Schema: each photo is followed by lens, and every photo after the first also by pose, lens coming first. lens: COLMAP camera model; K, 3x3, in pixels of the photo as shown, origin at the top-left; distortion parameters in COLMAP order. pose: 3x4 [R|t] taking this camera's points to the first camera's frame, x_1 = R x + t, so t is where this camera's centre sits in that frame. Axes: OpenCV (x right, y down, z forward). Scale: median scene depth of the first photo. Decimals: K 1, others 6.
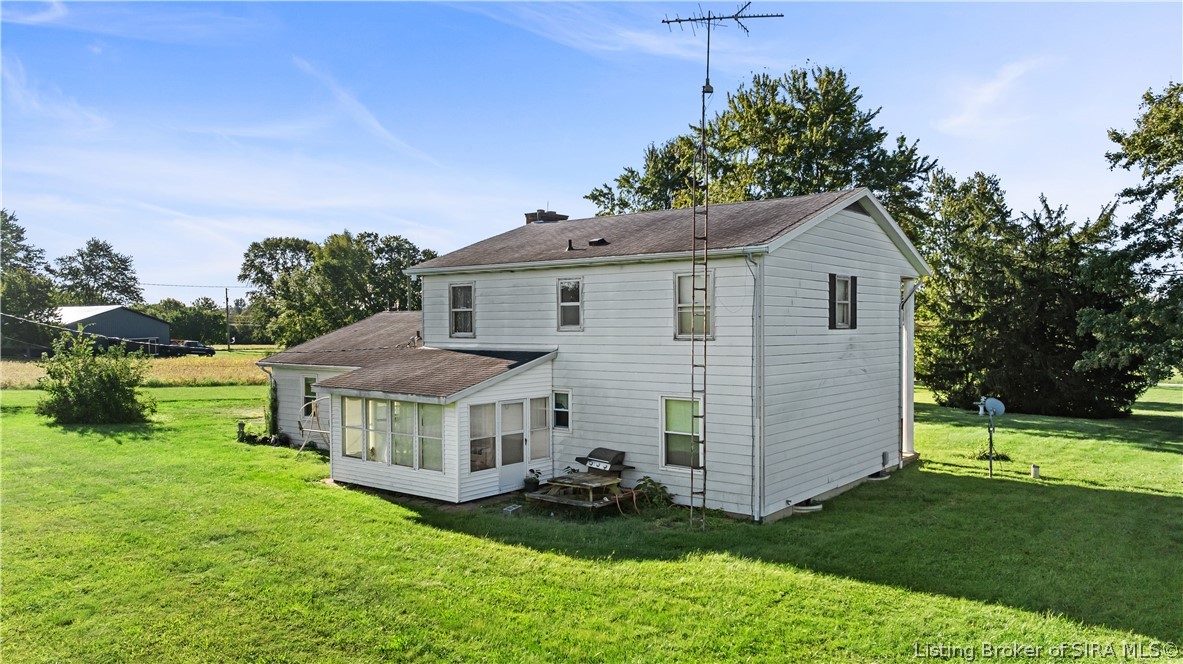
lens RADIAL K [[849.0, 0, 591.5], [0, 849.0, 332.0], [0, 0, 1]] dist [-0.000096, -0.000292]
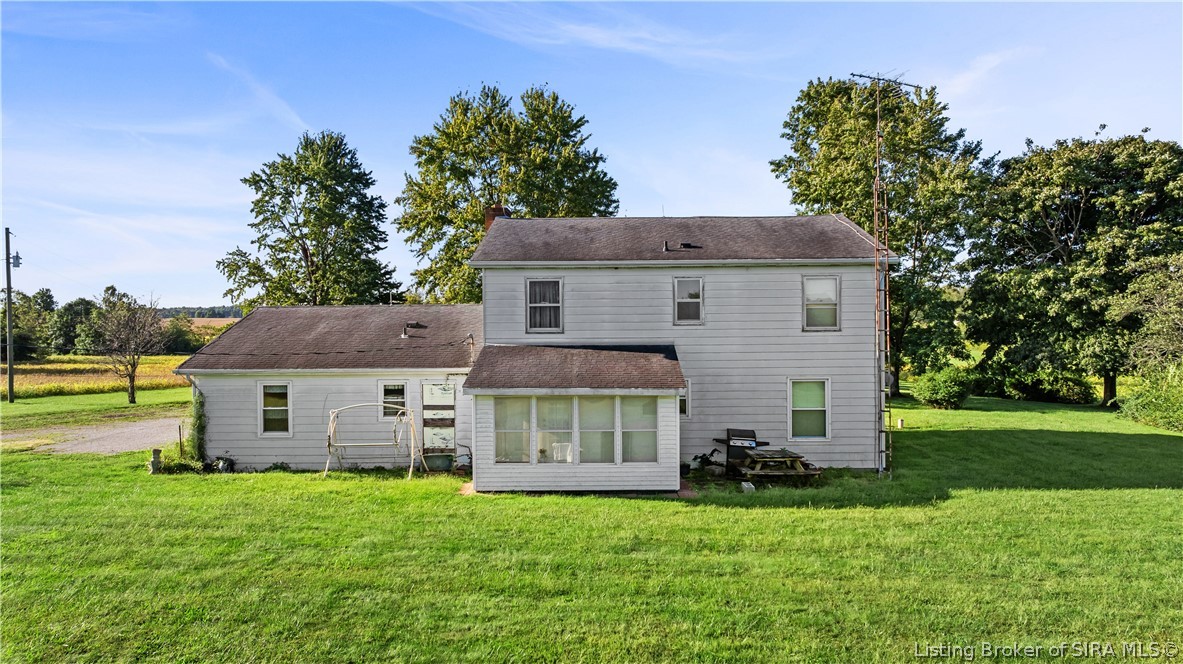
lens RADIAL K [[807.9, 0, 591.5], [0, 807.9, 332.0], [0, 0, 1]] dist [0.003144, 0.000738]
pose [[0.796850, -0.013973, 0.604016, -0.759332], [0.009966, 0.999900, 0.009983, -0.003969], [-0.604095, -0.001935, 0.796910, 0.249195]]
